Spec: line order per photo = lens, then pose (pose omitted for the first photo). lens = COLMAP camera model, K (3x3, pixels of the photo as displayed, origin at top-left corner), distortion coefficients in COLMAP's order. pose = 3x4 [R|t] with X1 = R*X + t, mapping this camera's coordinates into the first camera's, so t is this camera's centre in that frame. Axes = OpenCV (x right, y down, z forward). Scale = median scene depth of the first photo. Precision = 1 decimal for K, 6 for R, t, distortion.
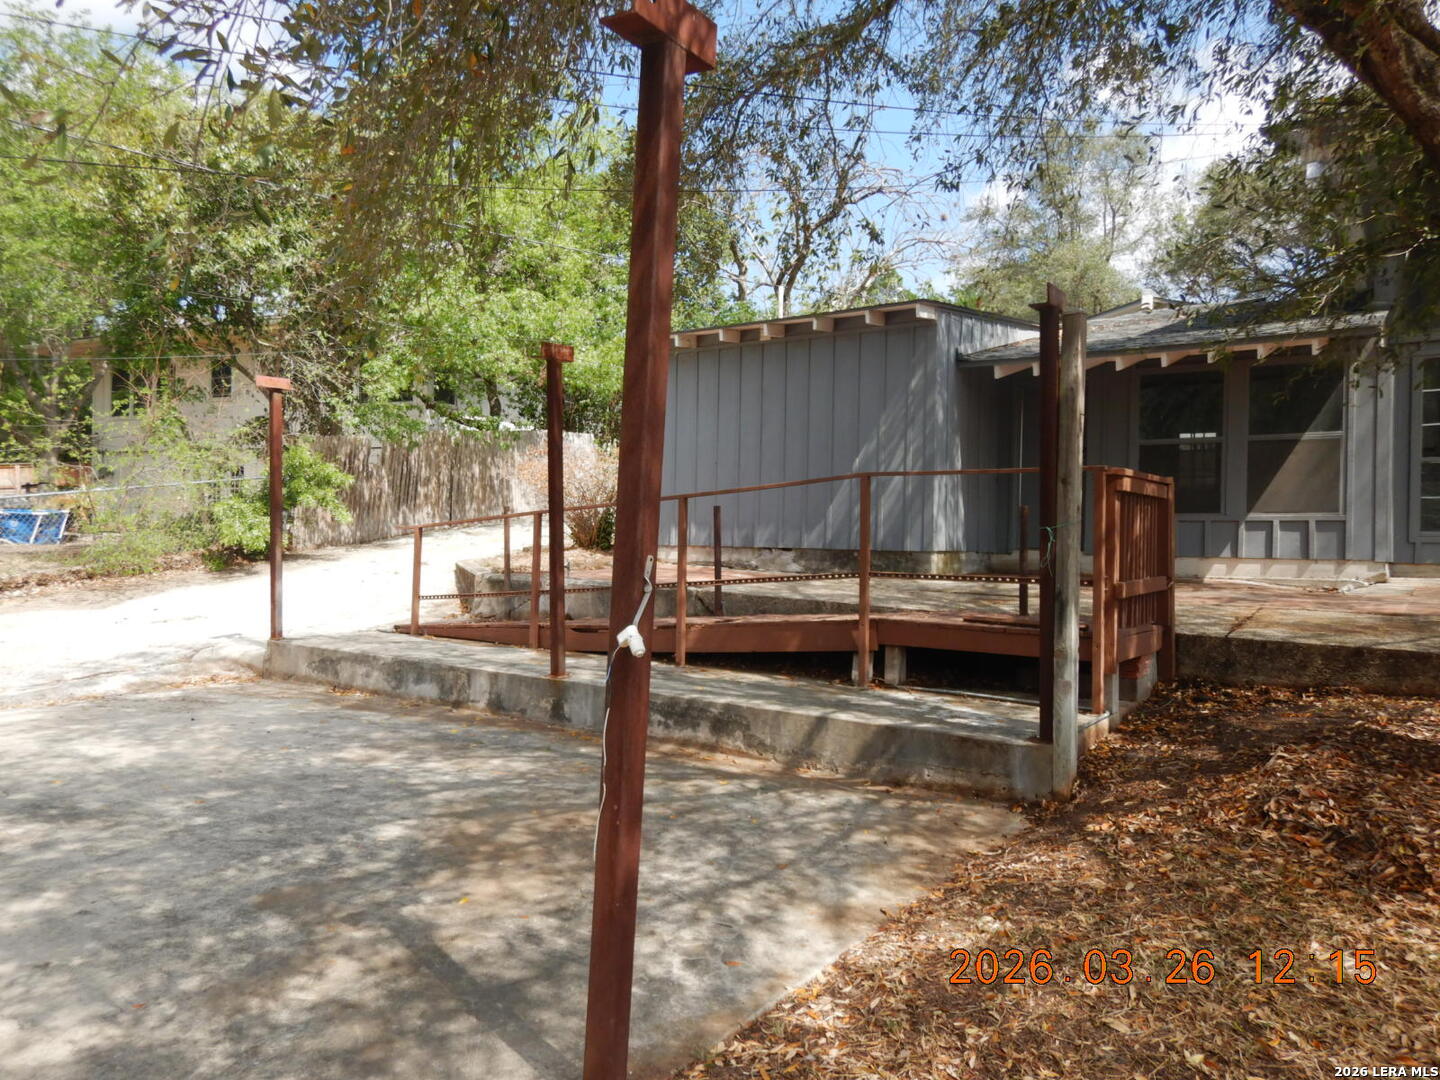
lens RADIAL K [[1029.8, 0, 719.8], [0, 1029.8, 539.6], [0, 0, 1]] dist [0.001364, 0.000292]
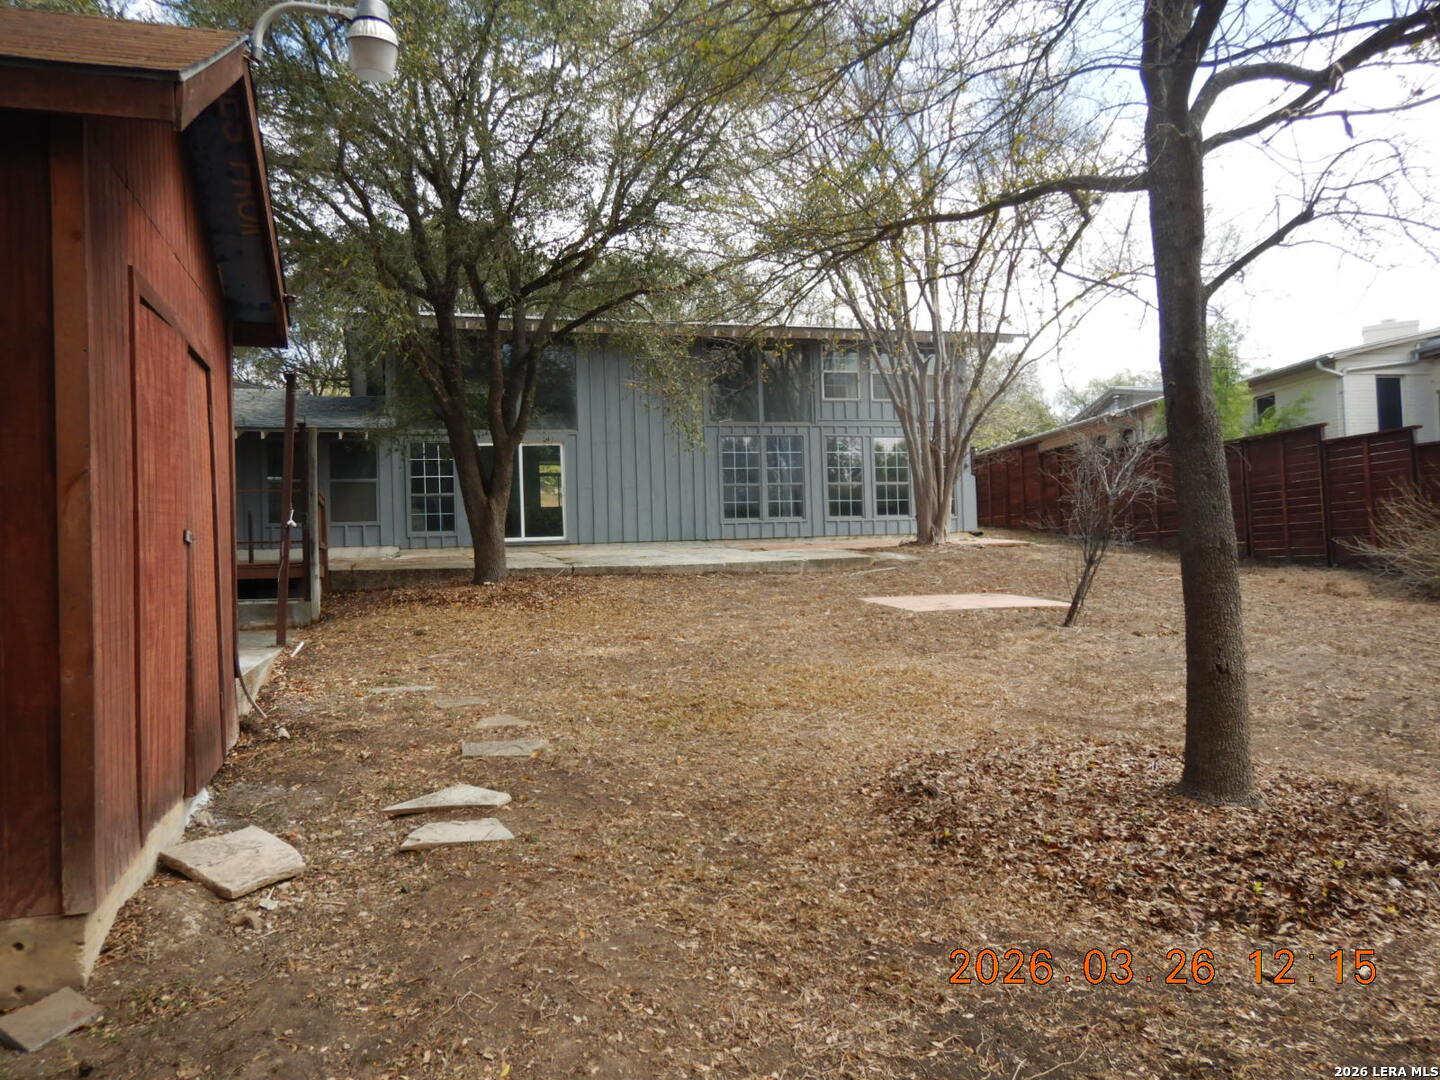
lens RADIAL K [[1029.8, 0, 719.9], [0, 1029.8, 542.1], [0, 0, 1]] dist [0.001364, 0.000292]
pose [[0.649780, -0.025046, 0.759710, -0.408291], [0.050541, 0.998669, -0.010303, 0.056265], [-0.758441, 0.045091, 0.650181, -0.674561]]
